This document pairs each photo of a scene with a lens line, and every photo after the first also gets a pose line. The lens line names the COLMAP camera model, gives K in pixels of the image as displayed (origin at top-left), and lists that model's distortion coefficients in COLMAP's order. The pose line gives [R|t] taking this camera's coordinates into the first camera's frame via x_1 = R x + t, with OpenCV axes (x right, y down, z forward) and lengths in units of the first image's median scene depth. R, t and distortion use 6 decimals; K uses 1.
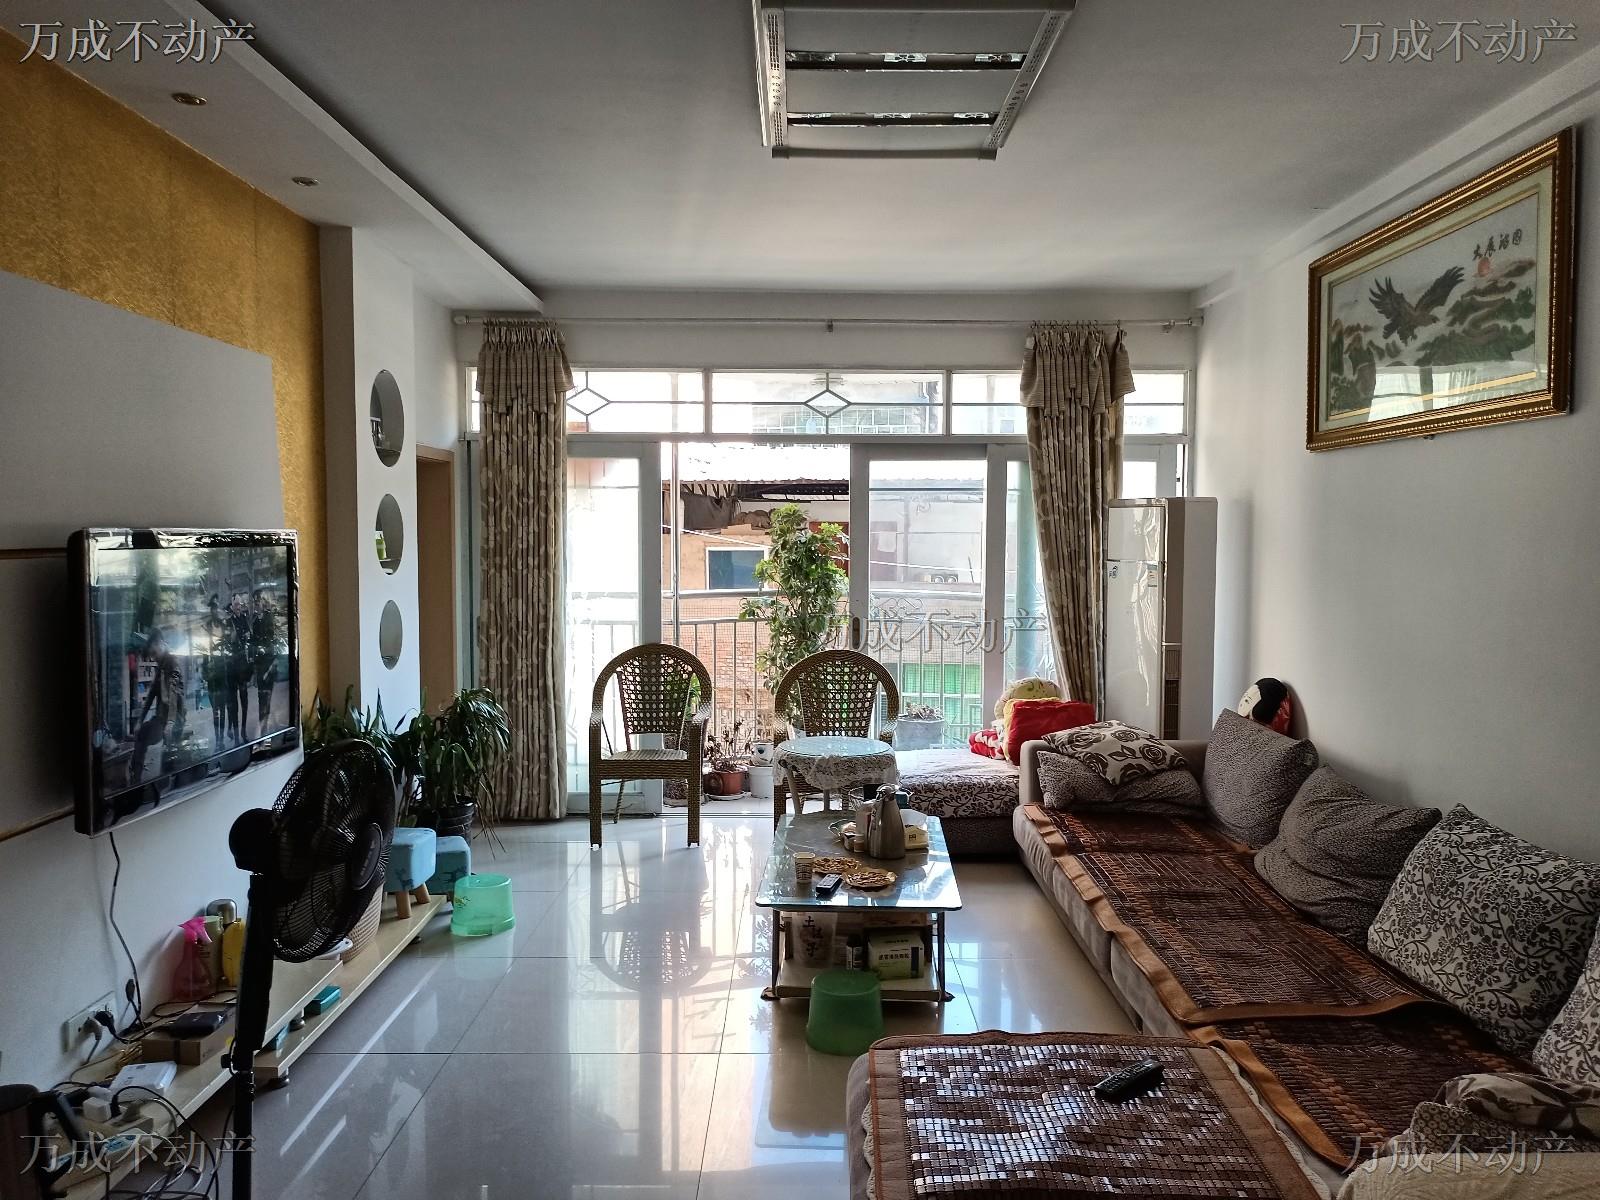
lens RADIAL K [[1224.0, 0, 797.5], [0, 1224.0, 601.0], [0, 0, 1]] dist [0.051292, -0.009929]
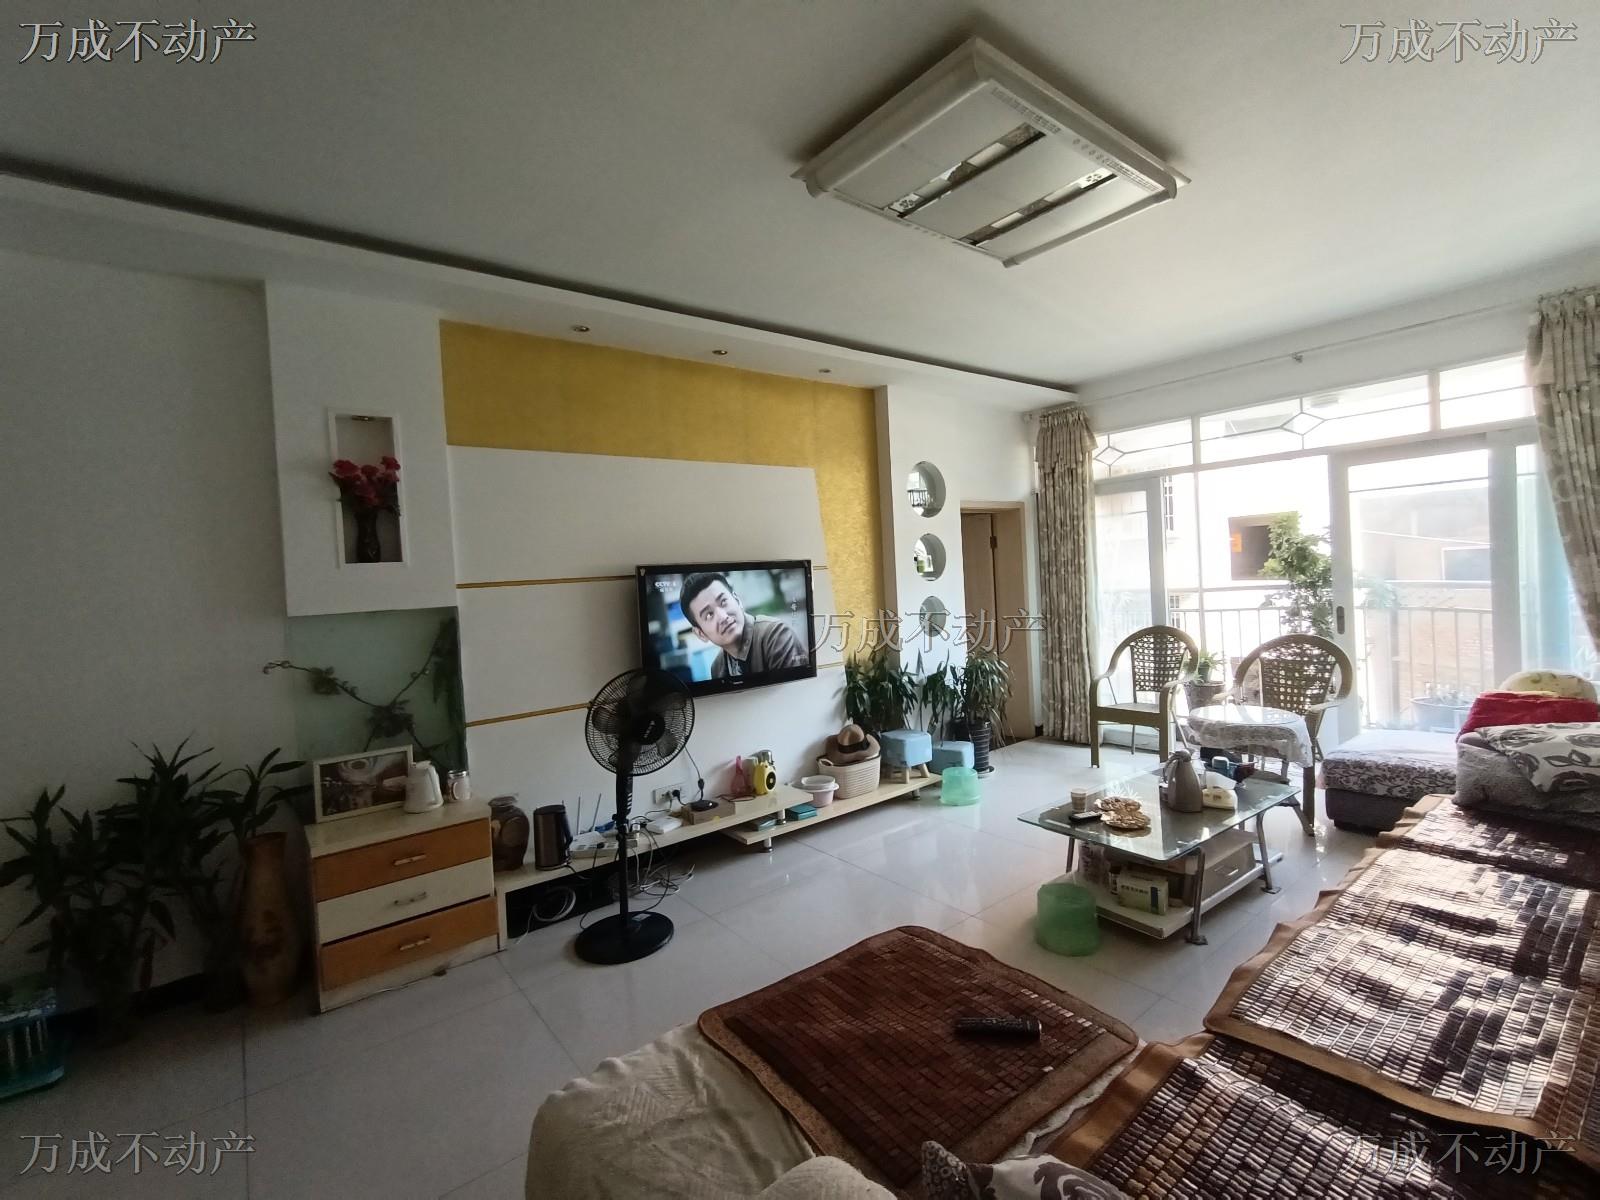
lens RADIAL K [[731.8, 0, 806.0], [0, 731.8, 591.2], [0, 0, 1]] dist [0.015147, -0.000168]
pose [[0.622716, -0.017561, -0.782251, 0.283302], [0.011208, 0.999846, -0.013524, 0.003218], [0.782367, -0.000346, 0.622817, 0.193583]]
